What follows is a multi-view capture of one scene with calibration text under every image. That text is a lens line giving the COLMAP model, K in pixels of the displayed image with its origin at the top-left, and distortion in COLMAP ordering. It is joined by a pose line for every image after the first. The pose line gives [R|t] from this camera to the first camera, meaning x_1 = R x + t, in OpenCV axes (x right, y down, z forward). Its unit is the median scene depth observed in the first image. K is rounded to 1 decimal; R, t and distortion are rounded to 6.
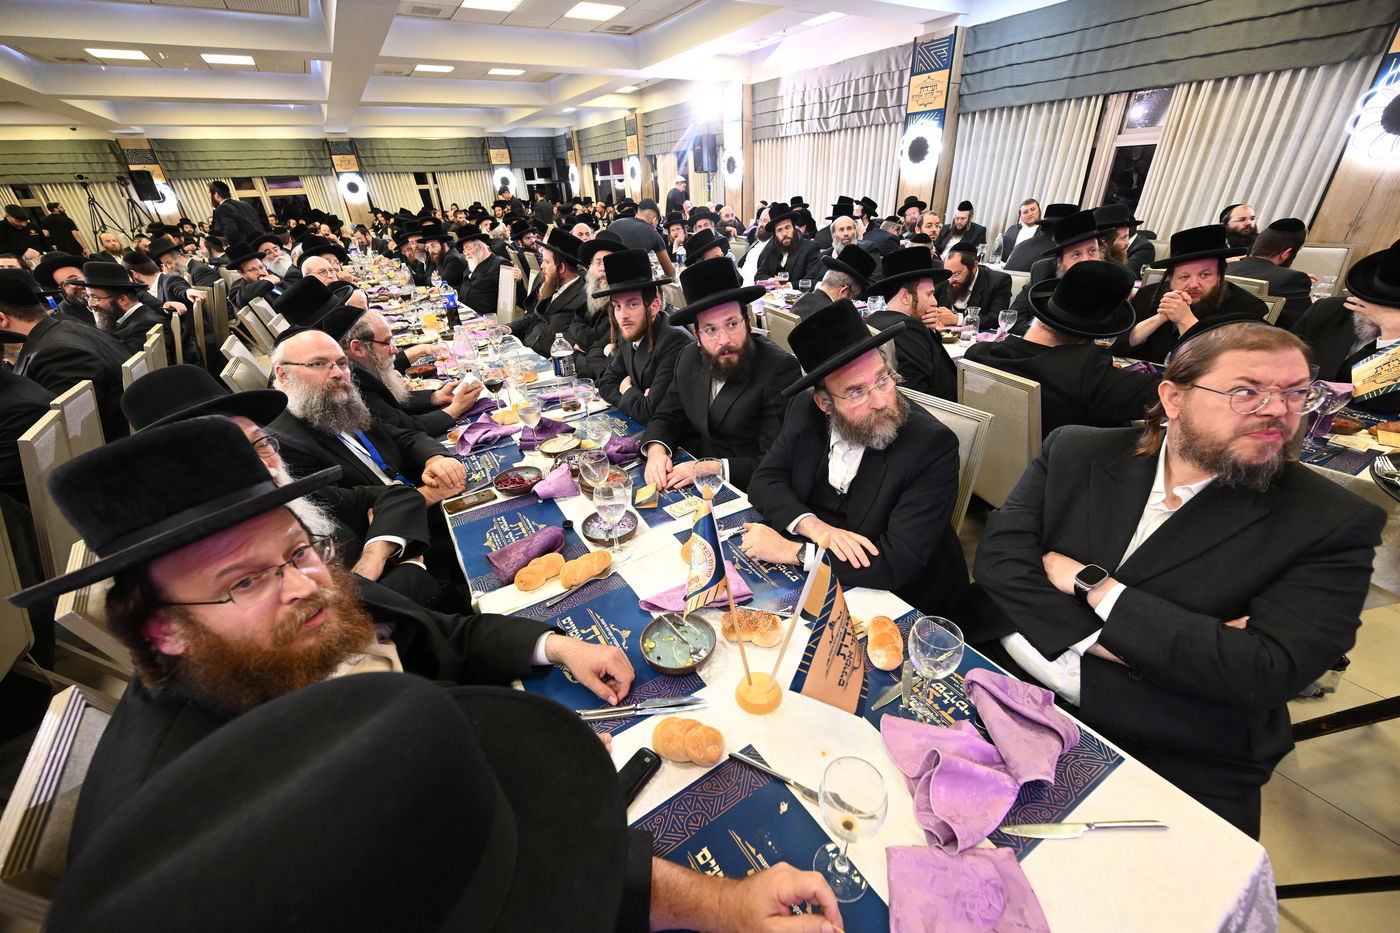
lens RADIAL K [[540.7, 0, 700.0], [0, 540.7, 466.5], [0, 0, 1]] dist [-0.000542, 0.000152]
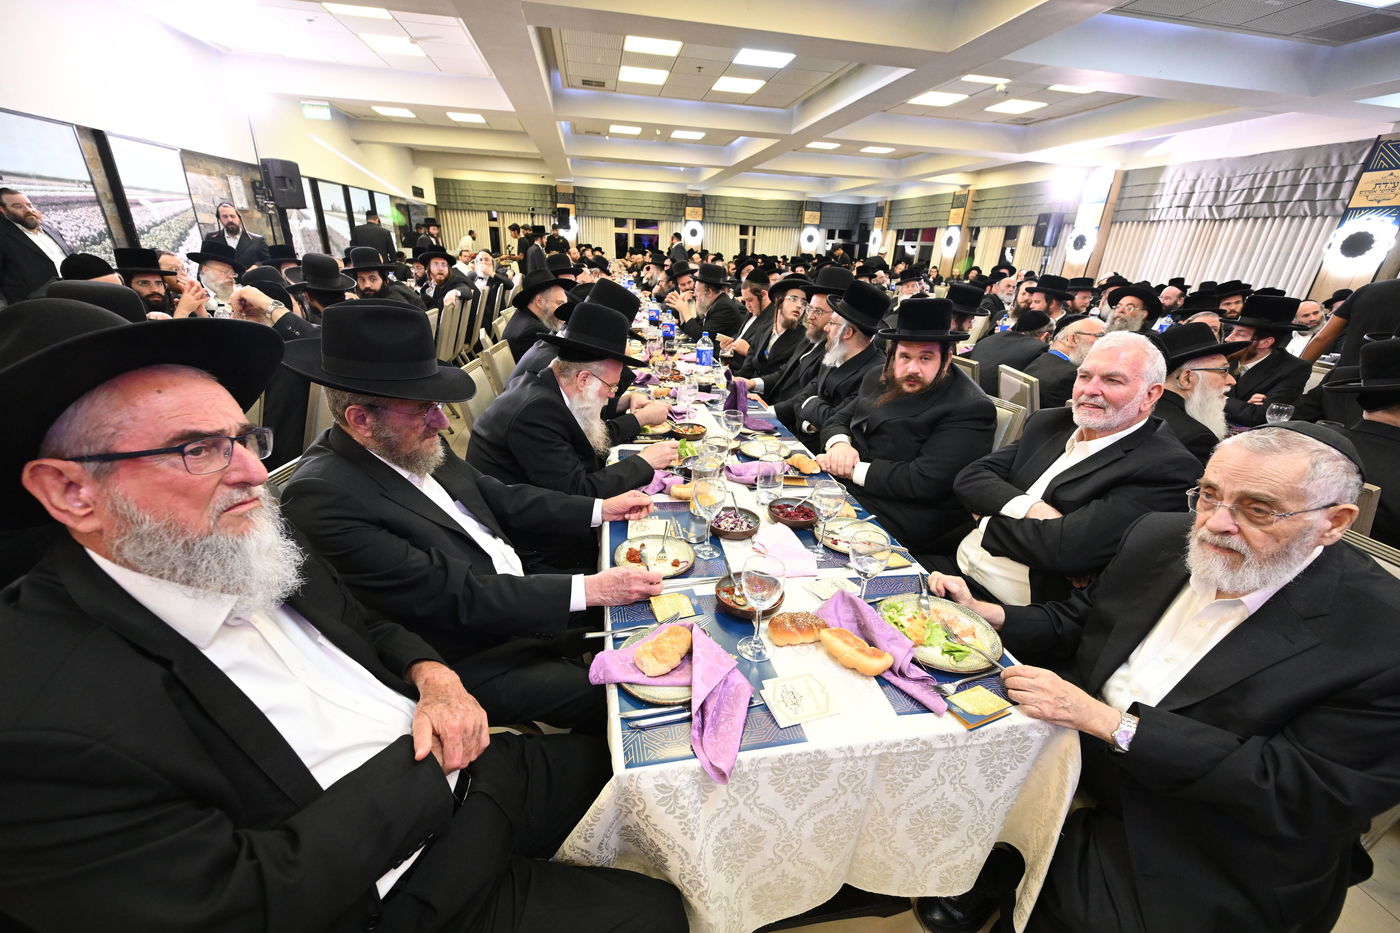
lens RADIAL K [[540.7, 0, 700.0], [0, 540.7, 466.5], [0, 0, 1]] dist [-0.000542, 0.000152]
pose [[0.927296, 0.214702, -0.306634, -0.166506], [-0.243254, 0.968247, -0.057671, 0.074315], [0.284515, 0.128068, 0.950079, -0.105882]]
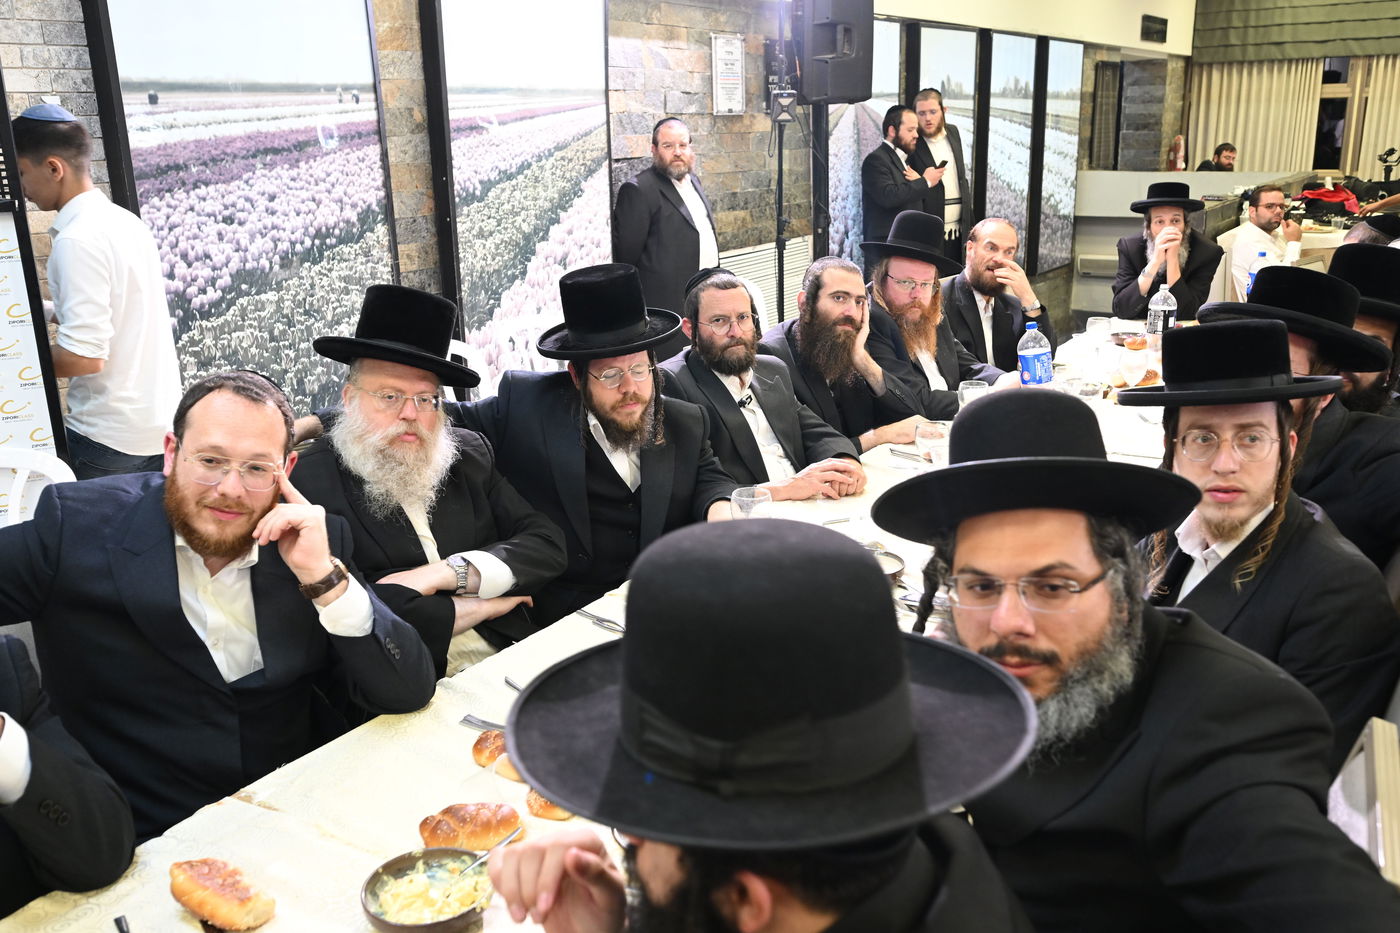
lens RADIAL K [[1205.8, 0, 700.0], [0, 1205.8, 466.5], [0, 0, 1]] dist [-0.009782, 0.006437]
pose [[0.413987, 0.281746, -0.865583, -0.391626], [-0.419749, 0.902851, 0.093121, -0.018281], [0.807729, 0.324777, 0.492031, 0.064446]]
